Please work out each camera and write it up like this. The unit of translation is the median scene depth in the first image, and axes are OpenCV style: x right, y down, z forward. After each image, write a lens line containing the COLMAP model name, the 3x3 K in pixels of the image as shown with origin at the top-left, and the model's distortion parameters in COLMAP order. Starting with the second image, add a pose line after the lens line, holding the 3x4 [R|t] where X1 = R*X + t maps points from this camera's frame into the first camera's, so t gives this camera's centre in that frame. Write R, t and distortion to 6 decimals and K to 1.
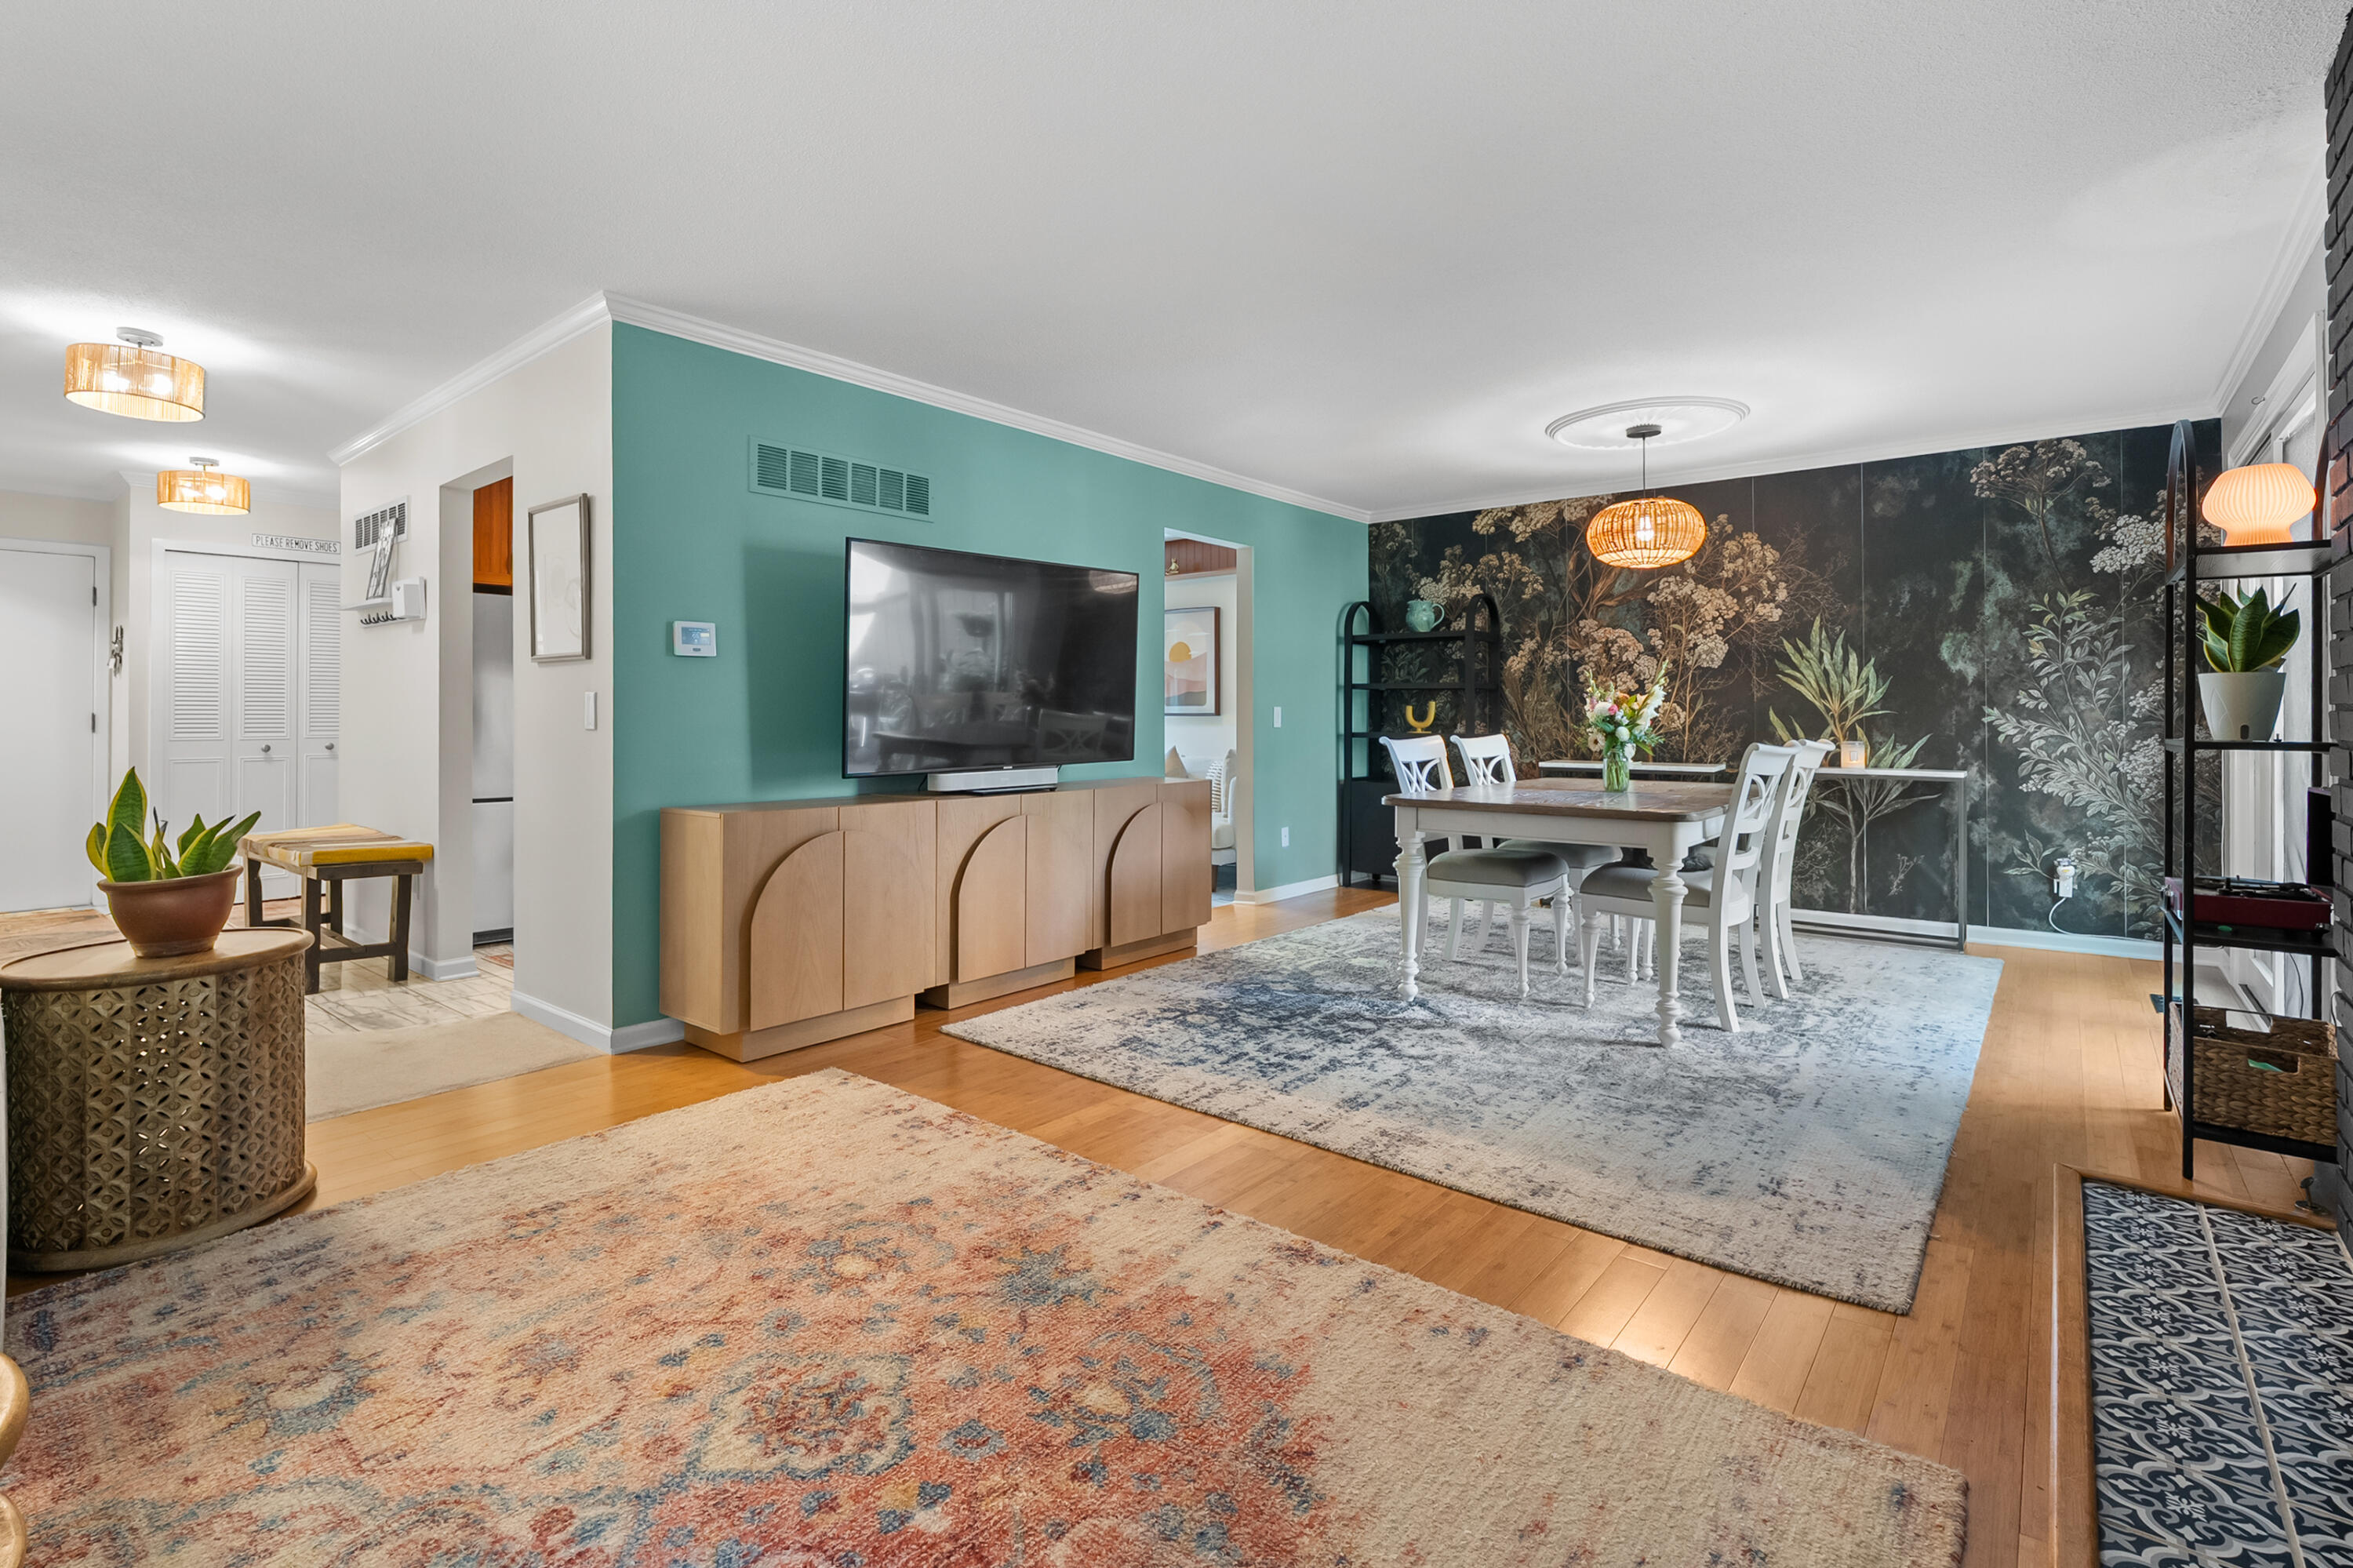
lens RADIAL K [[1079.4, 0, 1182.2], [0, 1079.4, 723.0], [0, 0, 1]] dist [-0.005537, 0.000065]
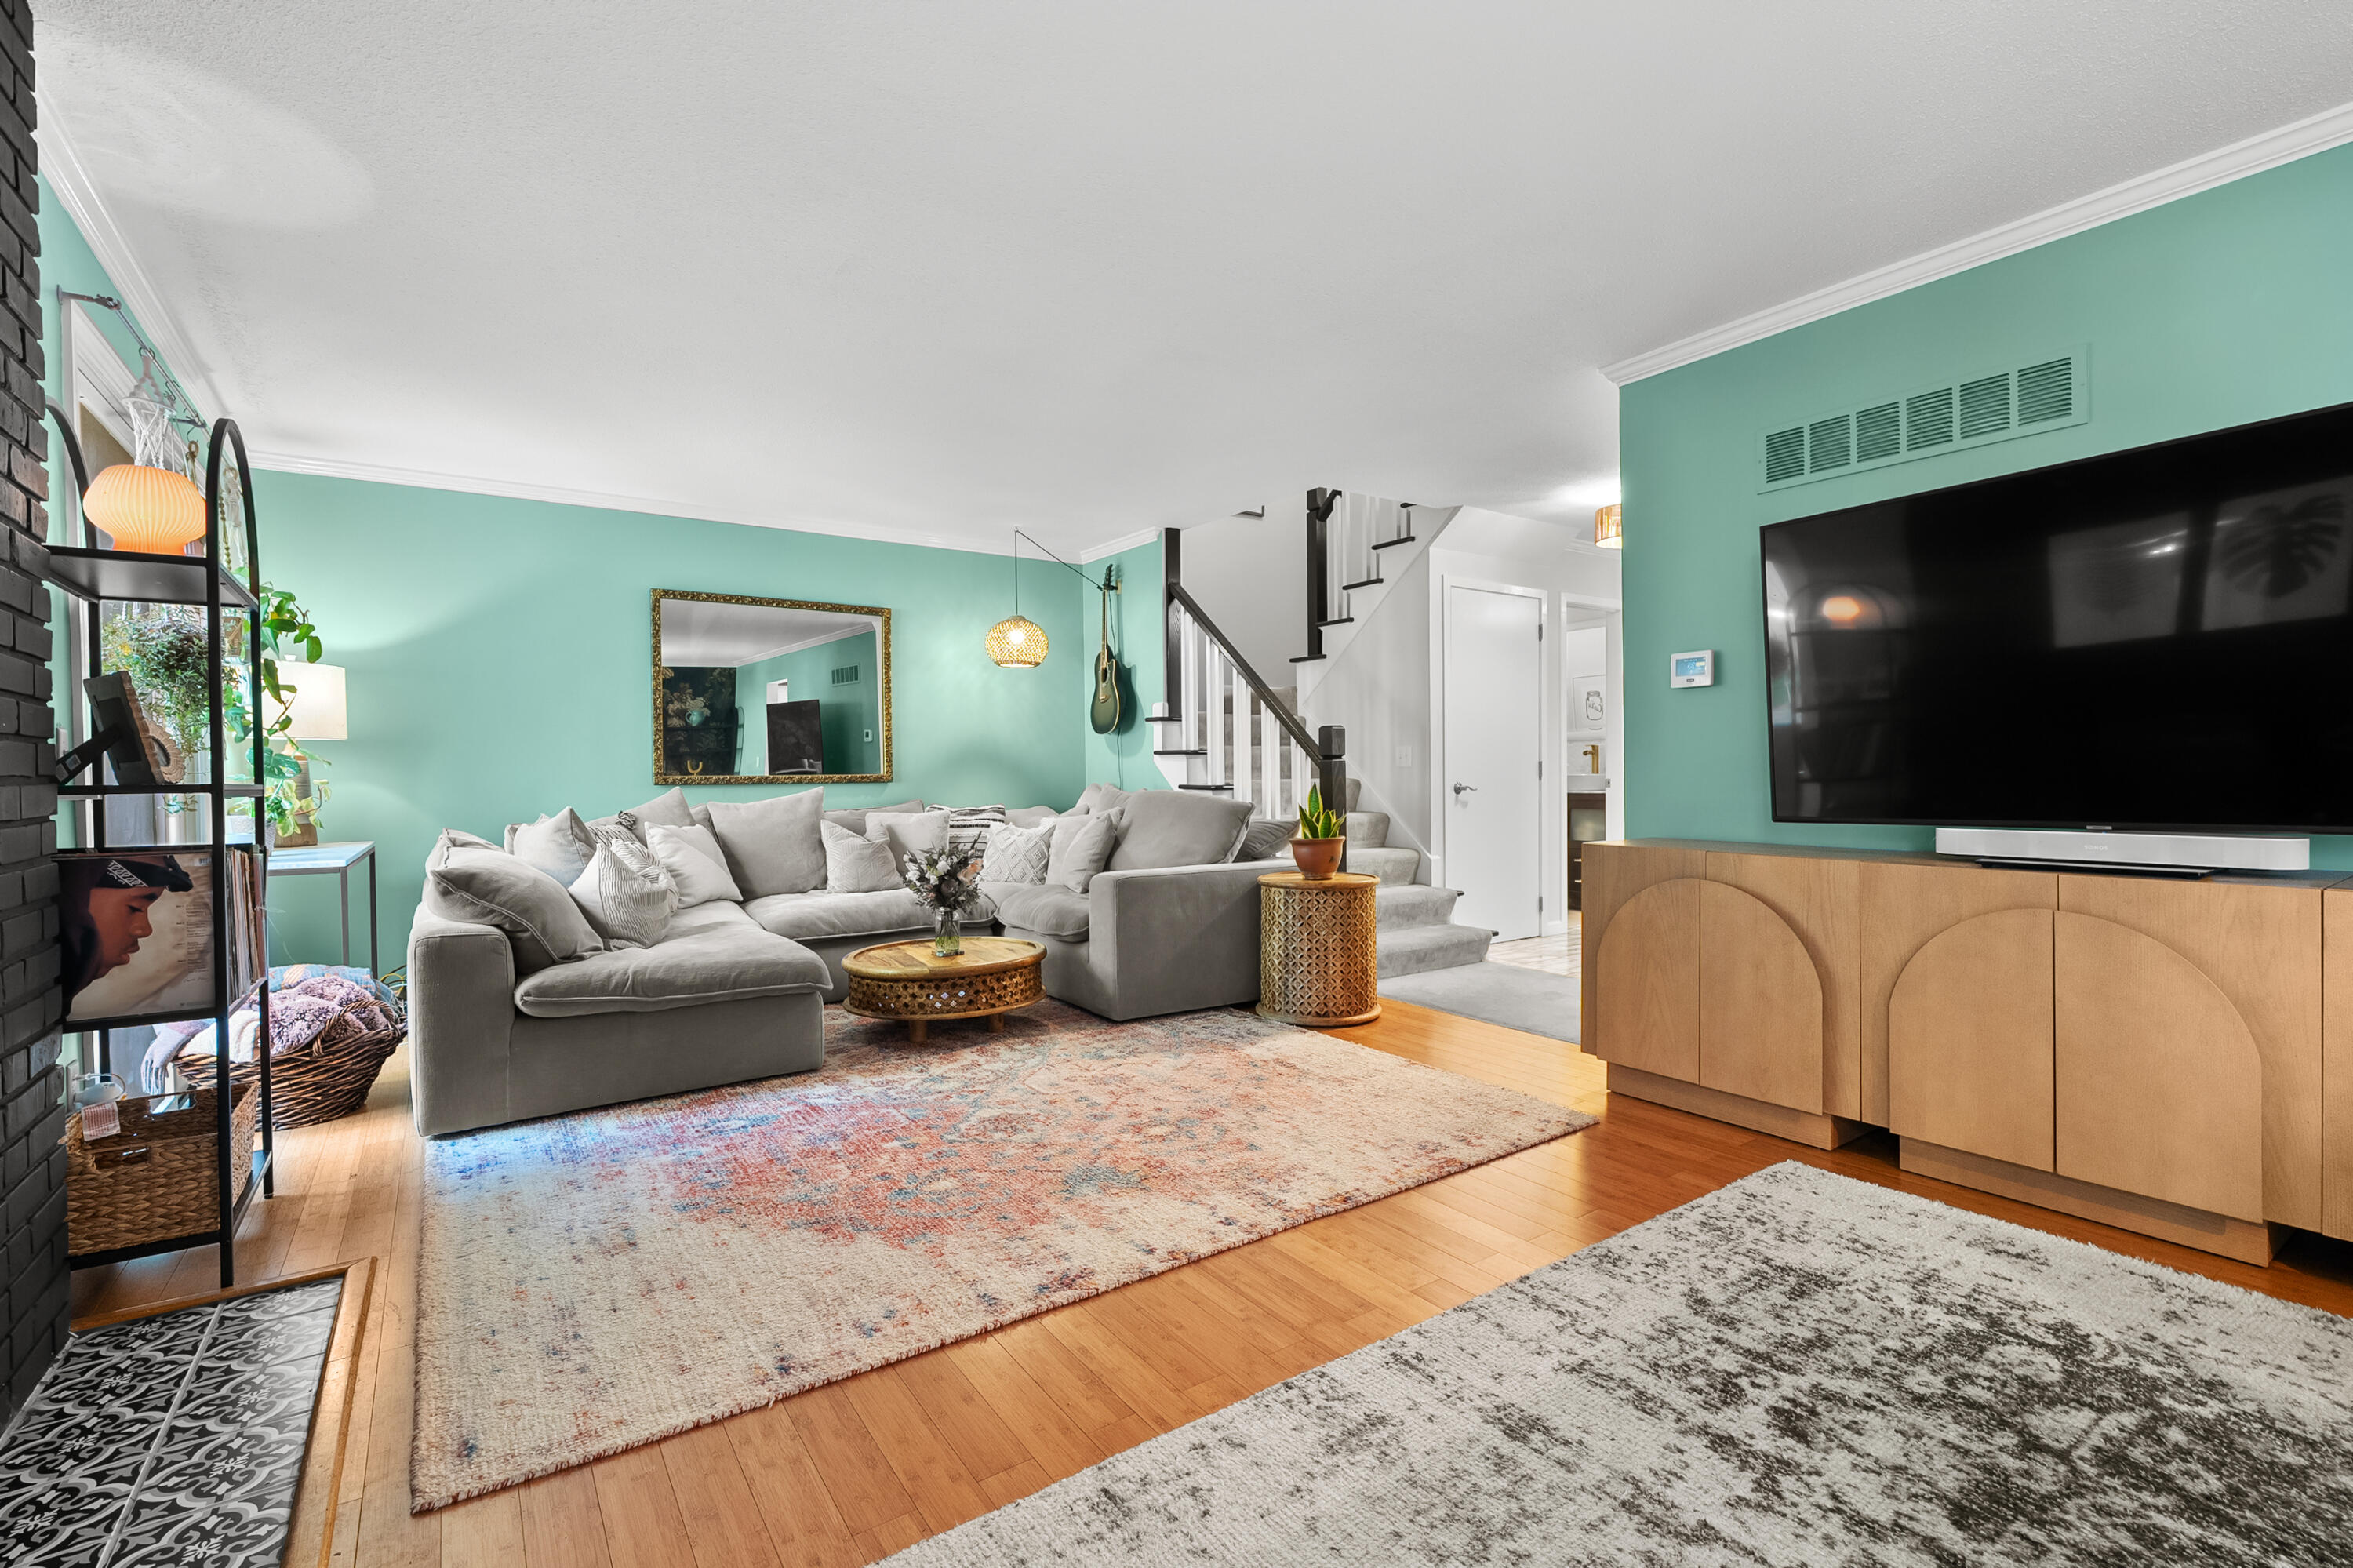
lens RADIAL K [[1052.4, 0, 1163.3], [0, 1052.4, 784.8], [0, 0, 1]] dist [-0.003382, 0.000766]
pose [[-0.282490, 0.019245, -0.959077, 0.917197], [0.009356, 0.999806, 0.017307, 0.008512], [0.959225, -0.004084, -0.282615, 1.225839]]
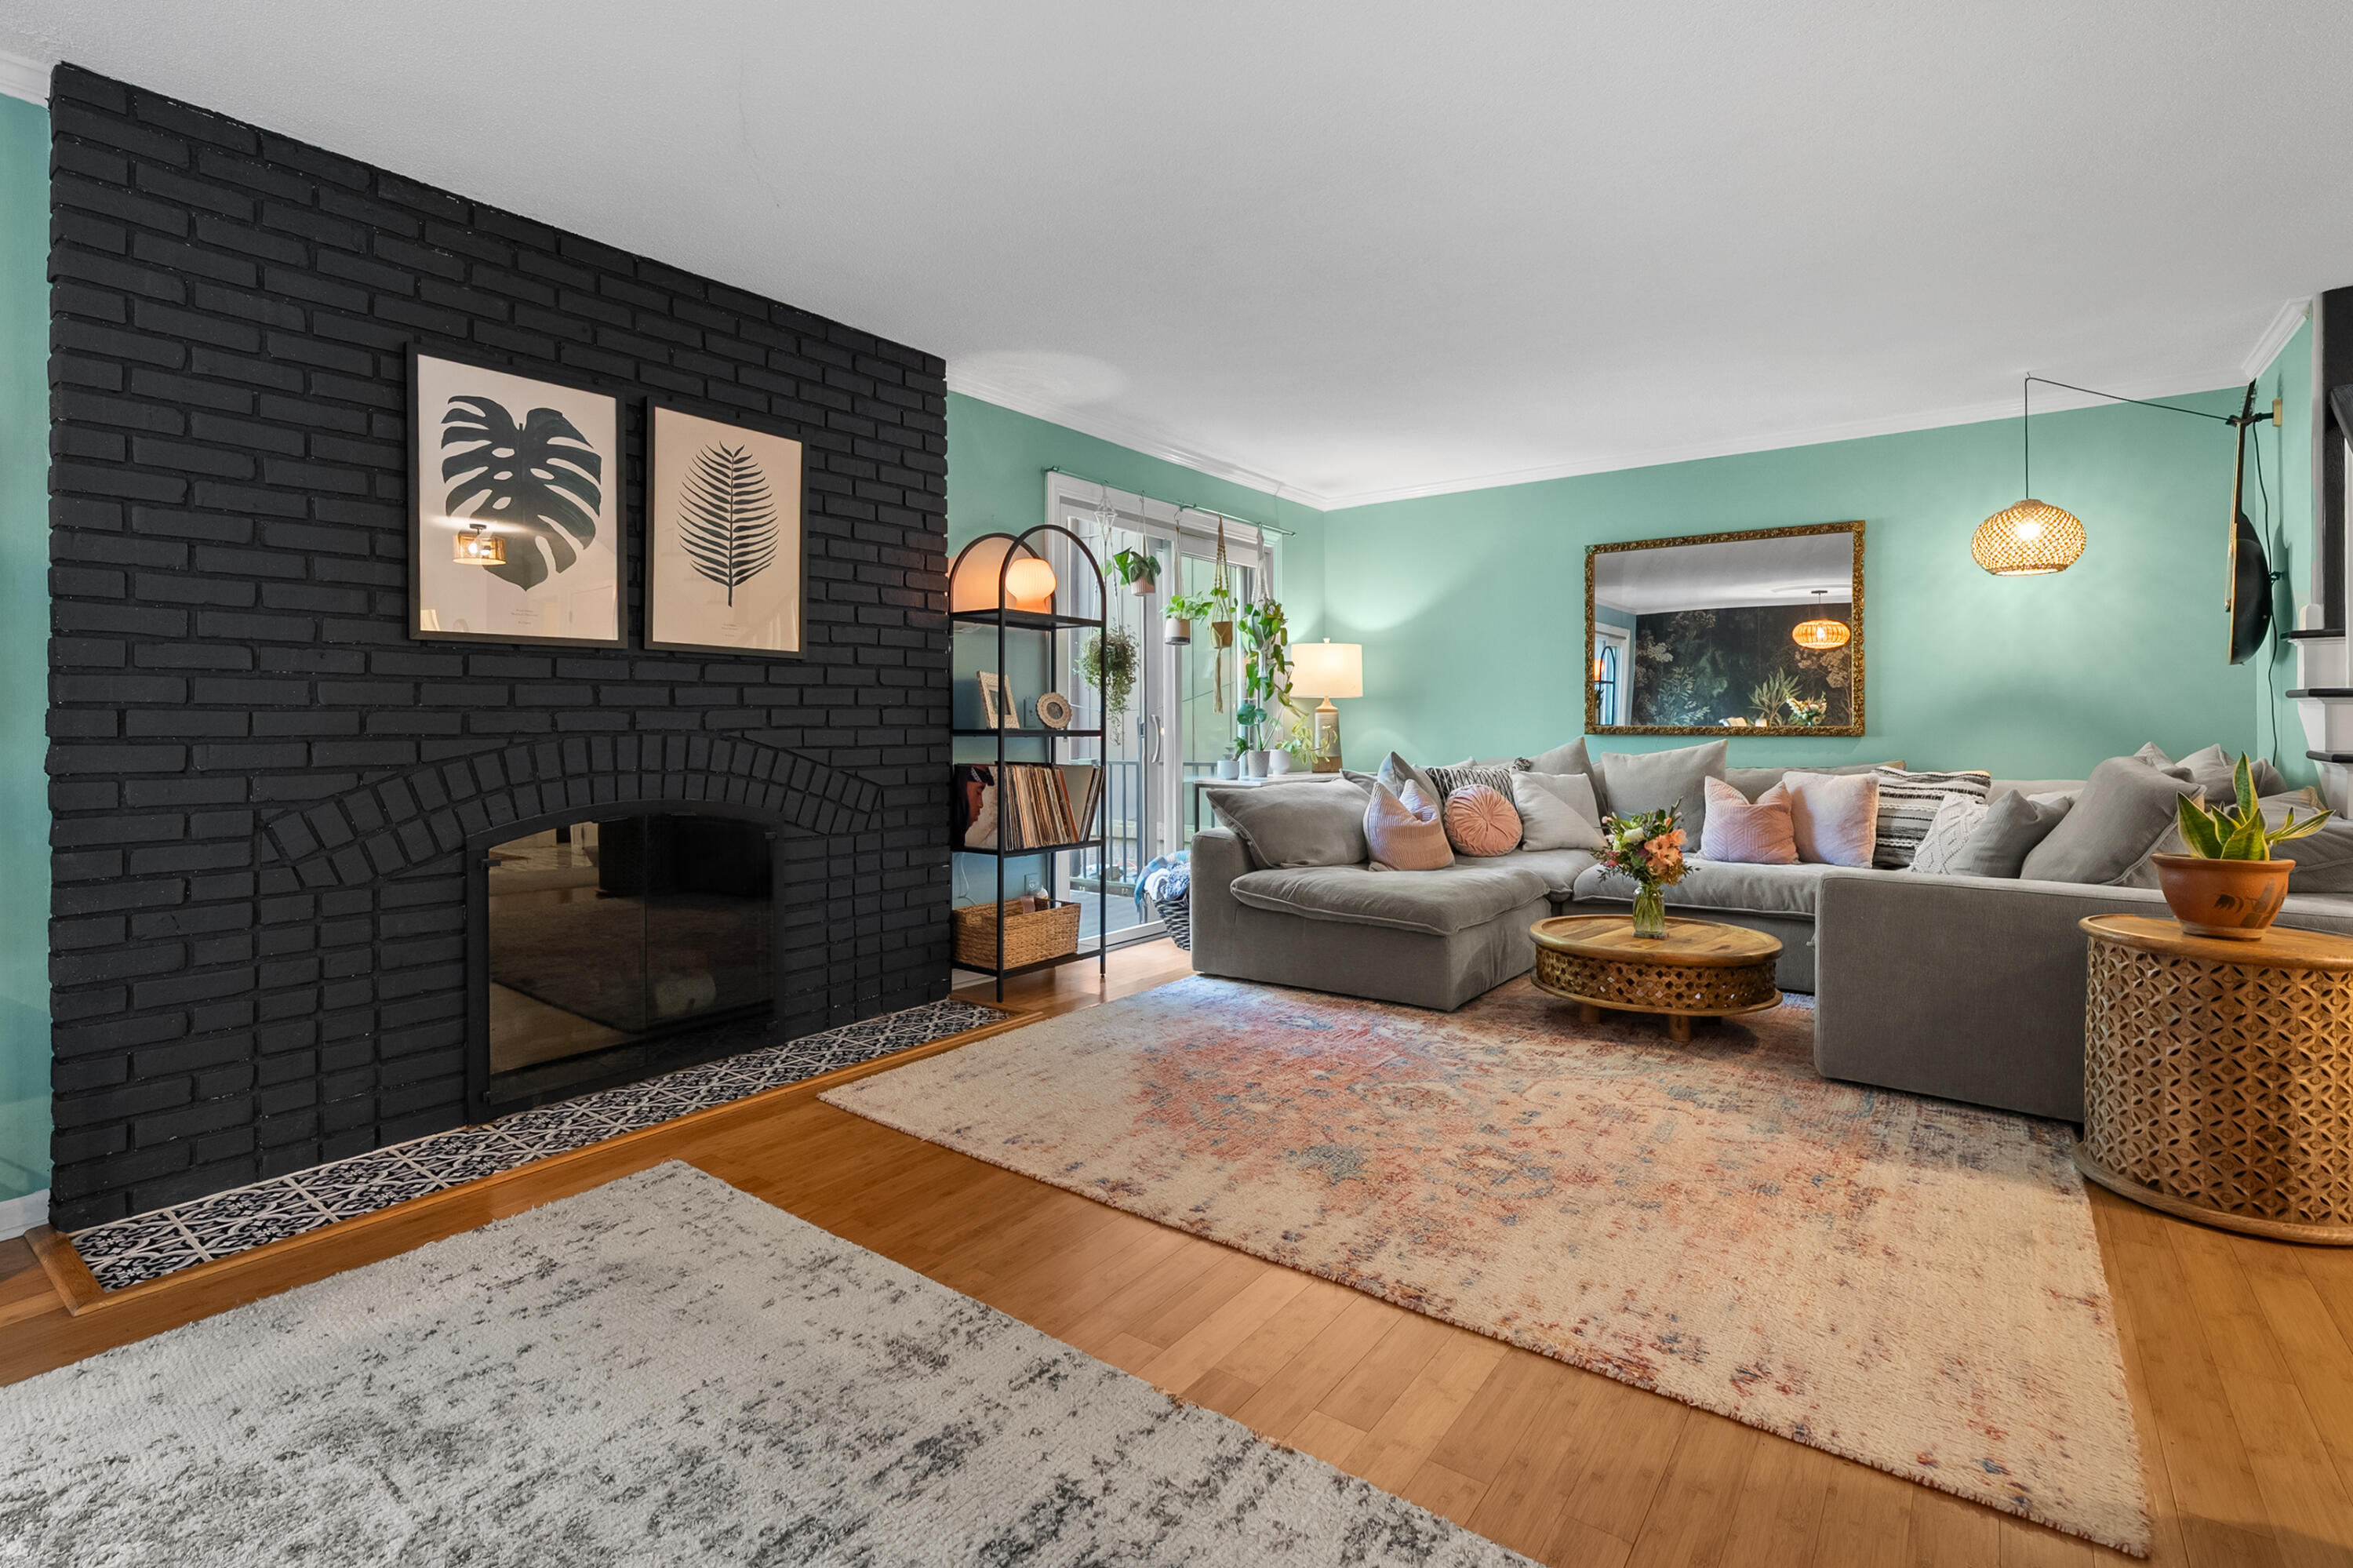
lens RADIAL K [[1079.4, 0, 1182.2], [0, 1079.4, 723.0], [0, 0, 1]] dist [-0.005537, 0.000065]
pose [[-0.999125, 0.005201, -0.041501, 0.080048], [0.005122, 0.999985, 0.002014, 0.003994], [0.041510, 0.001799, -0.999136, 1.907196]]
